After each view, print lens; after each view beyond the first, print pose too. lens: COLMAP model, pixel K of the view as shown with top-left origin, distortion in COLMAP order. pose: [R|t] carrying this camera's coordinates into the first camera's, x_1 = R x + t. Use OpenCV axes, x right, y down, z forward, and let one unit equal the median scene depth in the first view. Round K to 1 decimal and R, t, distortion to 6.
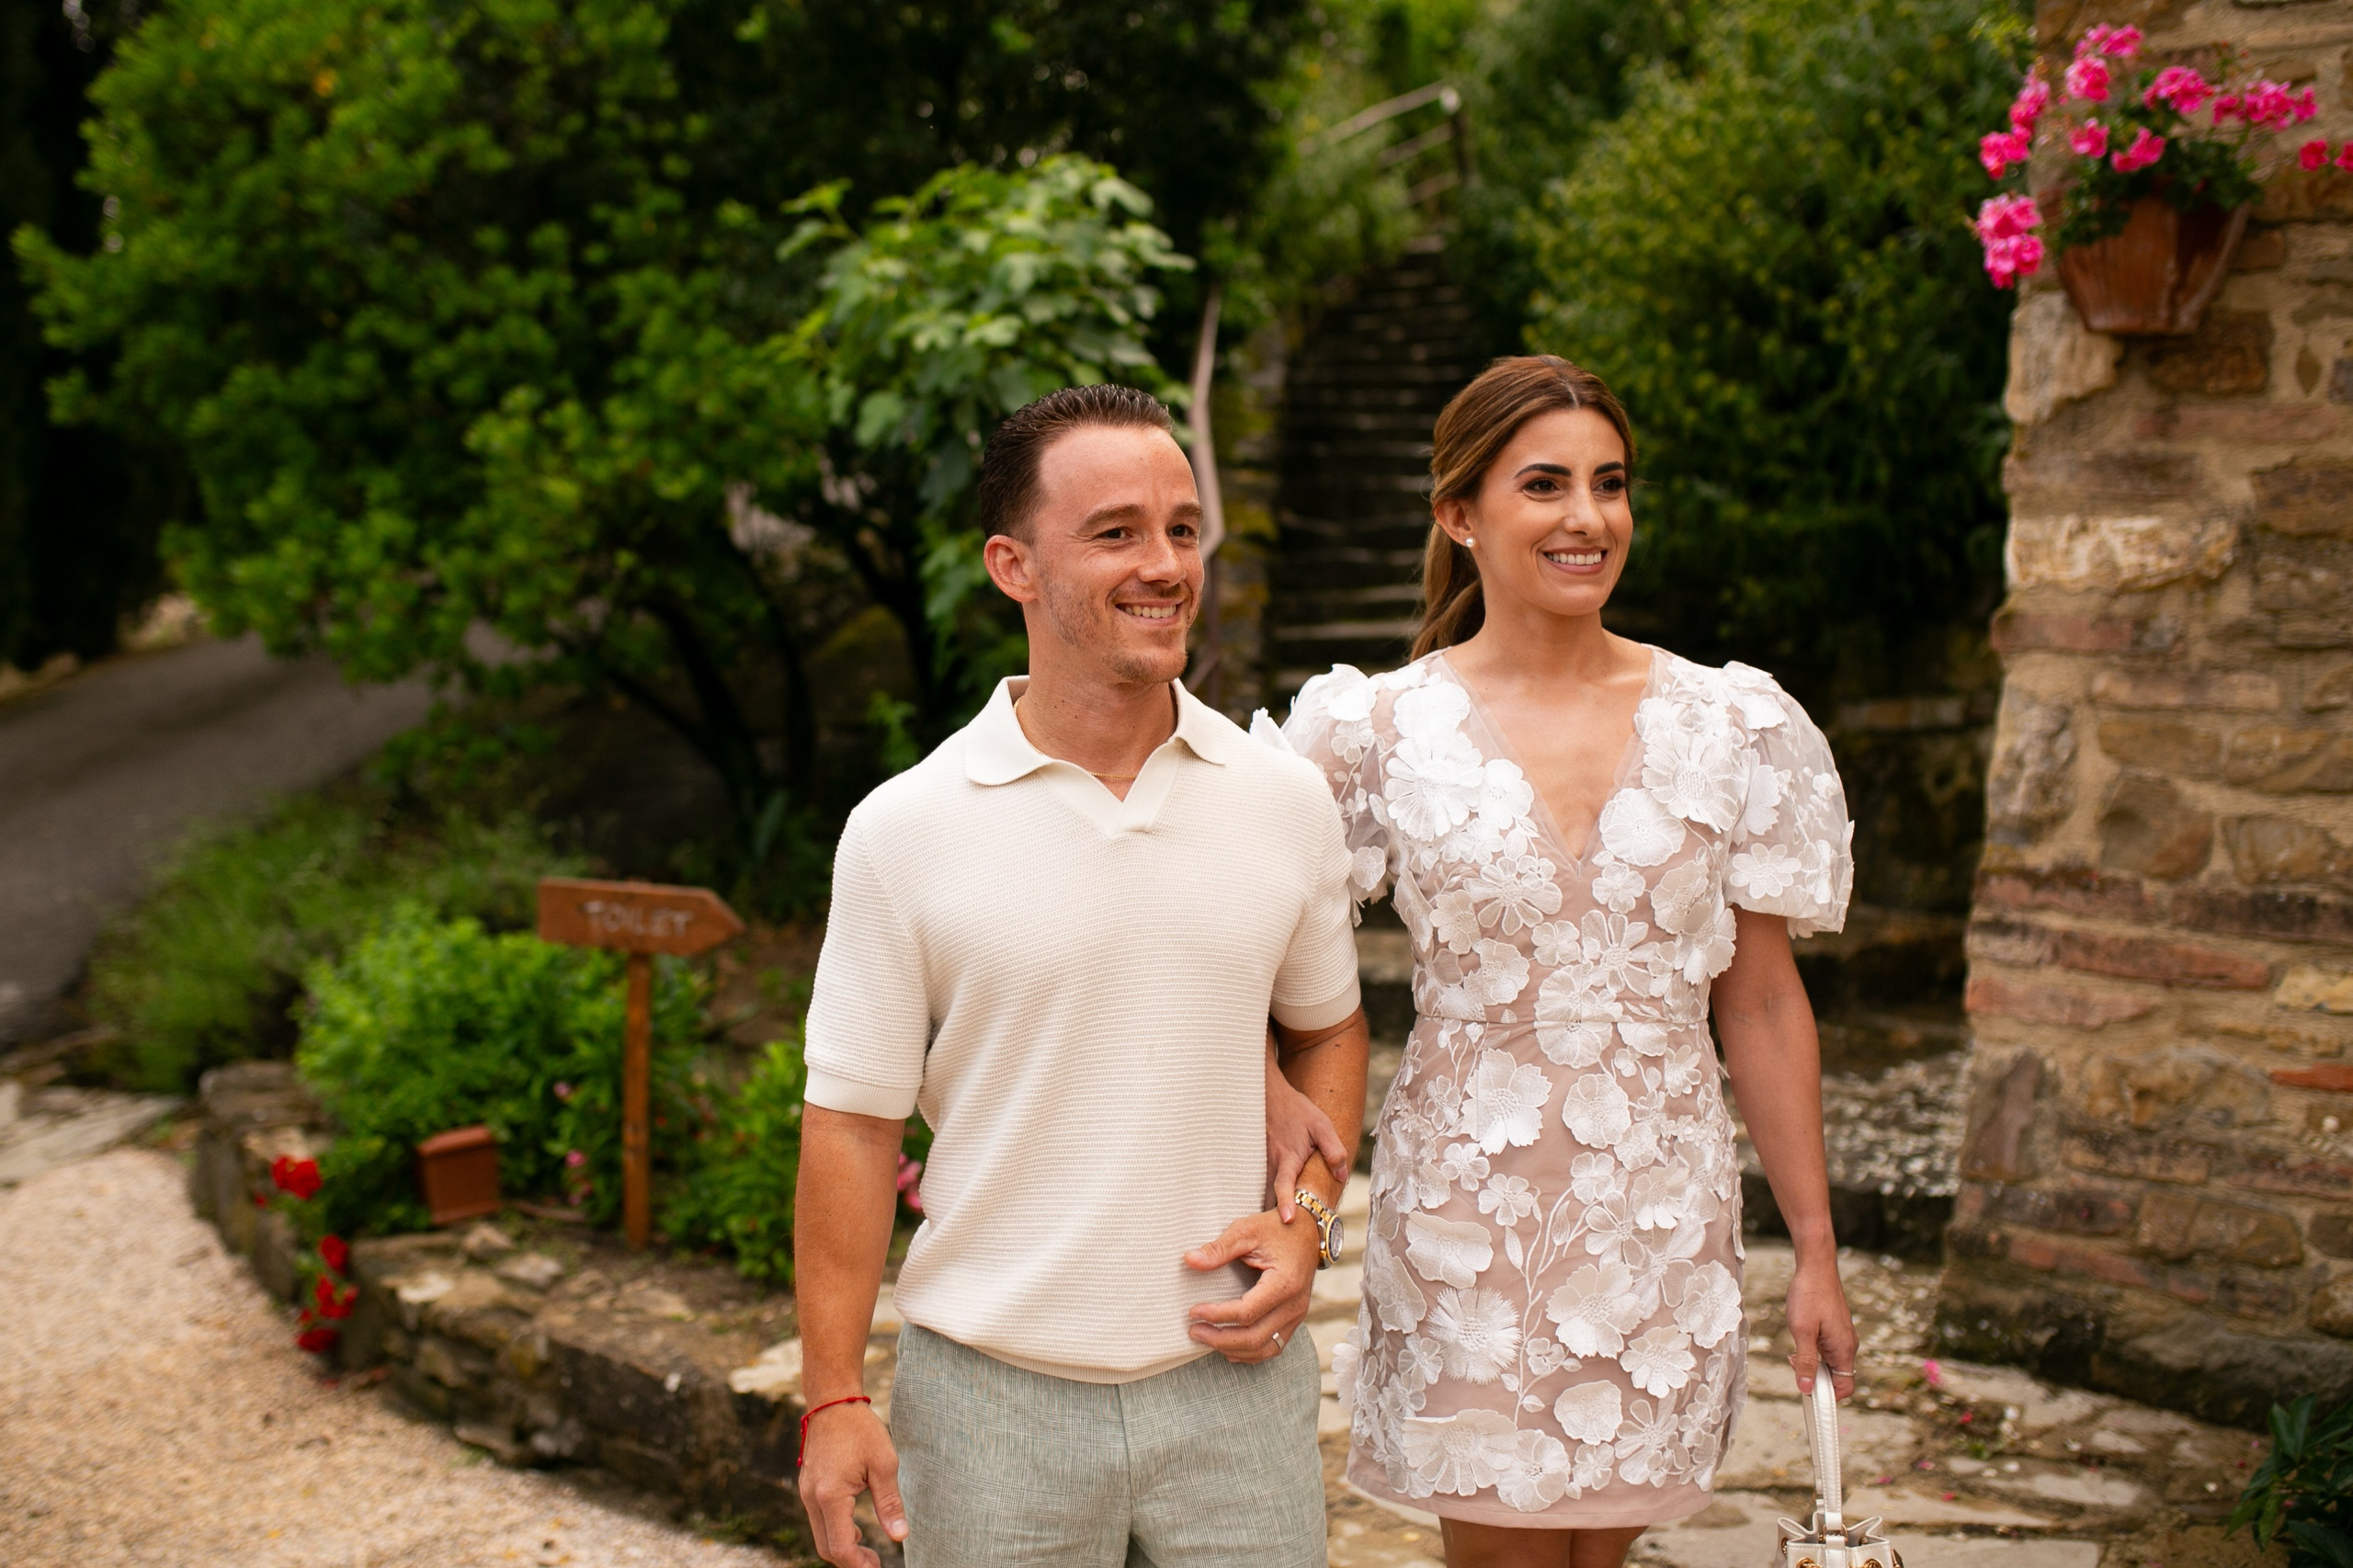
lens RADIAL K [[2487.1, 0, 1069.1], [0, 2487.1, 692.8], [0, 0, 1]] dist [-0.019958, 0.000000]
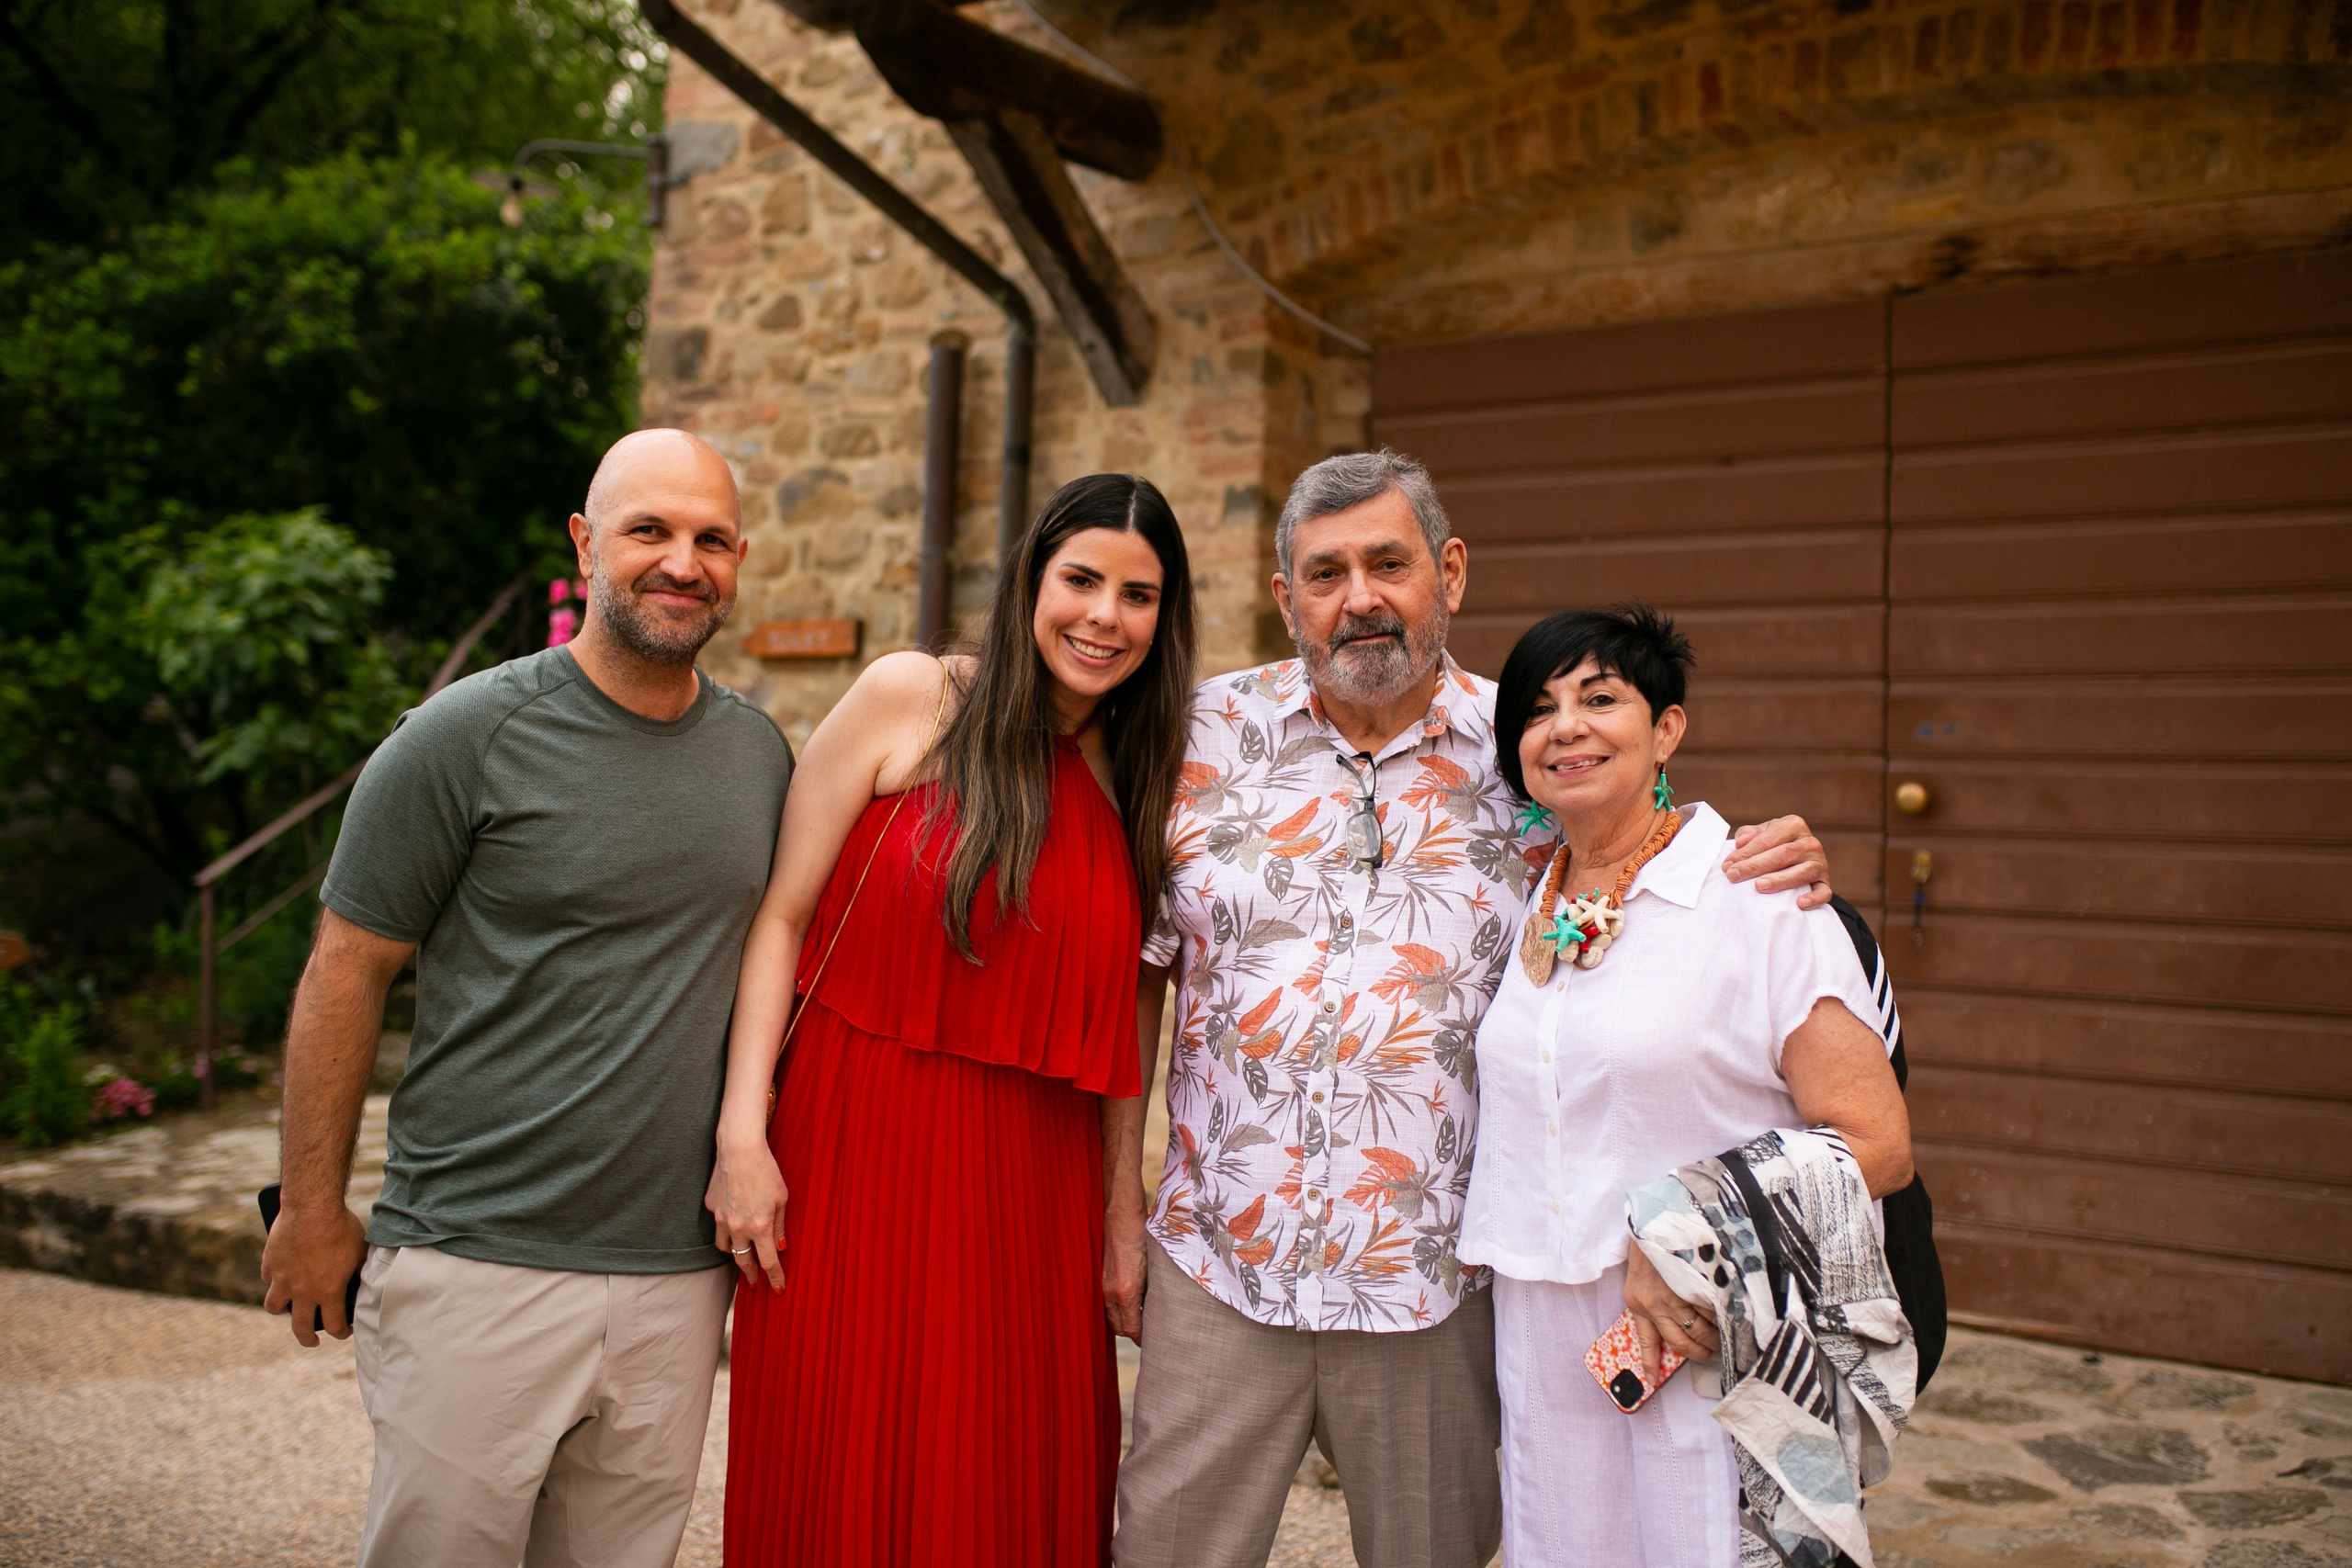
lens RADIAL K [[2285.7, 0, 1151.1], [0, 2285.7, 732.7], [0, 0, 1]] dist [-0.019675, 0.000000]
pose [[0.988150, 0.019551, 0.152239, 0.336323], [-0.013296, 0.999029, -0.042001, -0.008253], [-0.152912, 0.039479, 0.987451, -0.618874]]
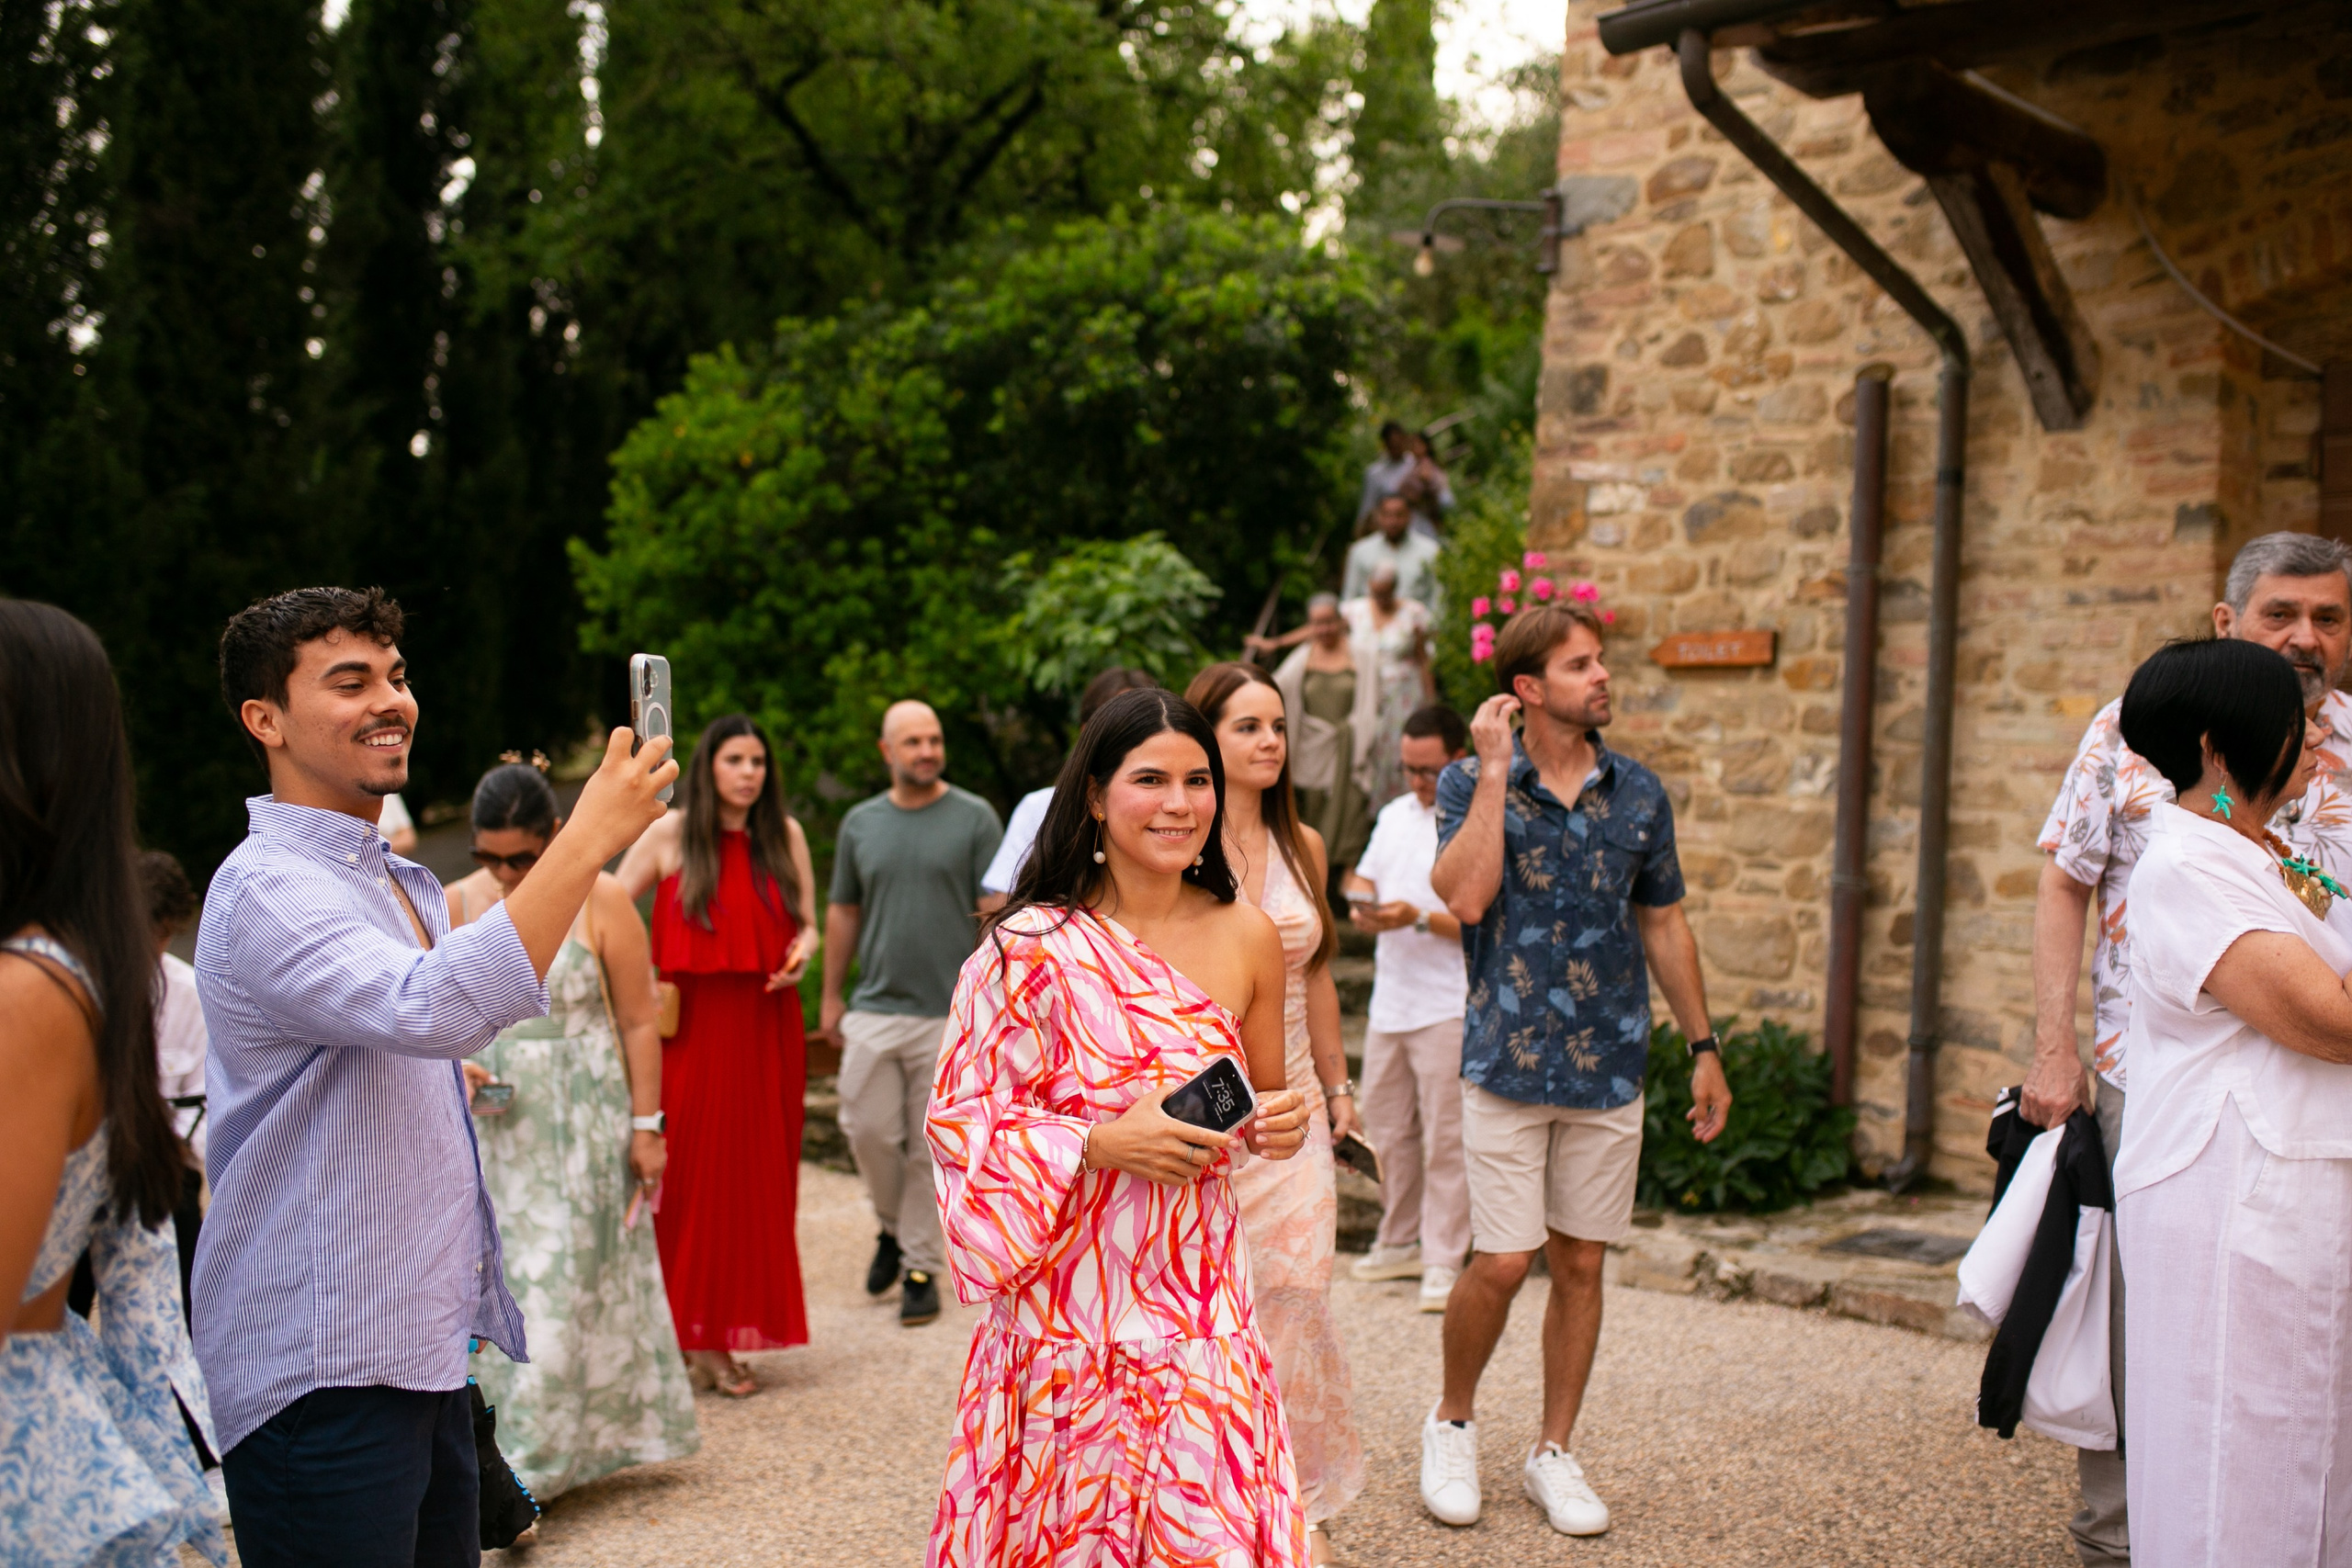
lens RADIAL K [[2285.7, 0, 1137.4], [0, 2285.7, 760.5], [0, 0, 1]] dist [-0.019675, 0.000000]
pose [[0.997064, 0.024392, -0.072580, 0.118376], [-0.026622, 0.999198, -0.029919, 0.005142], [0.071792, 0.031764, 0.996914, -0.725753]]
